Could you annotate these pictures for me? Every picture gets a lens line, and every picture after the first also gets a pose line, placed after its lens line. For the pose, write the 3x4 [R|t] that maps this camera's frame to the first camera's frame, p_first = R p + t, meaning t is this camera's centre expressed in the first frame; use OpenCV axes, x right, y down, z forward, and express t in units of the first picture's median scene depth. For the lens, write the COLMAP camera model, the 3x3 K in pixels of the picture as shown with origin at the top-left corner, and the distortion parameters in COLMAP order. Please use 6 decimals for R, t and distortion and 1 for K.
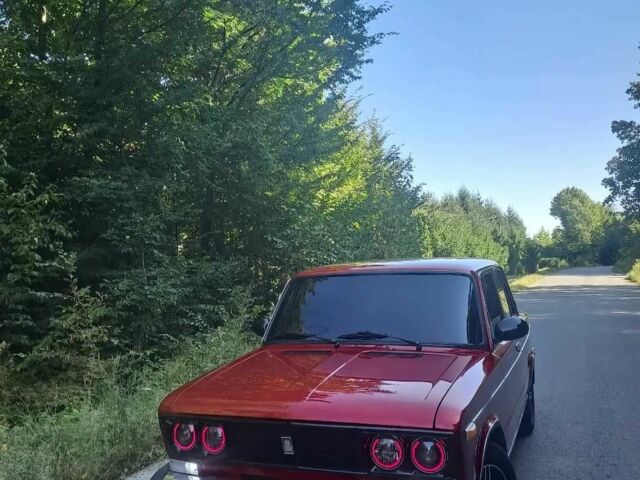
lens RADIAL K [[661.2, 0, 320.0], [0, 661.2, 240.0], [0, 0, 1]] dist [0.090041, -0.009019]
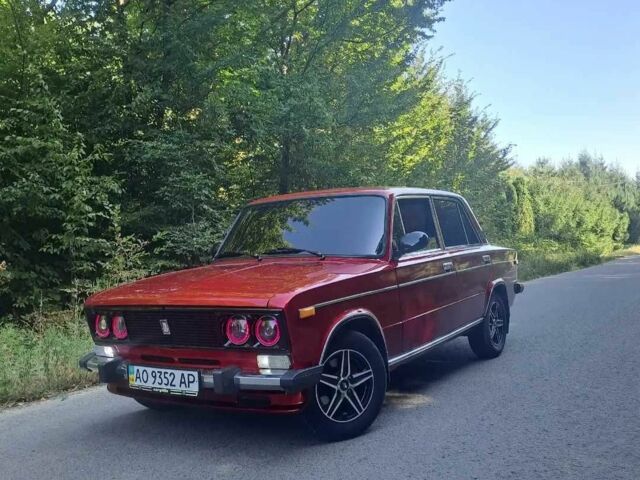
lens RADIAL K [[661.2, 0, 320.0], [0, 661.2, 240.0], [0, 0, 1]] dist [0.090041, -0.009019]
pose [[0.983004, -0.010351, -0.183293, 0.137415], [0.016991, 0.999254, 0.034692, 0.037020], [0.182797, -0.037217, 0.982446, -0.032197]]
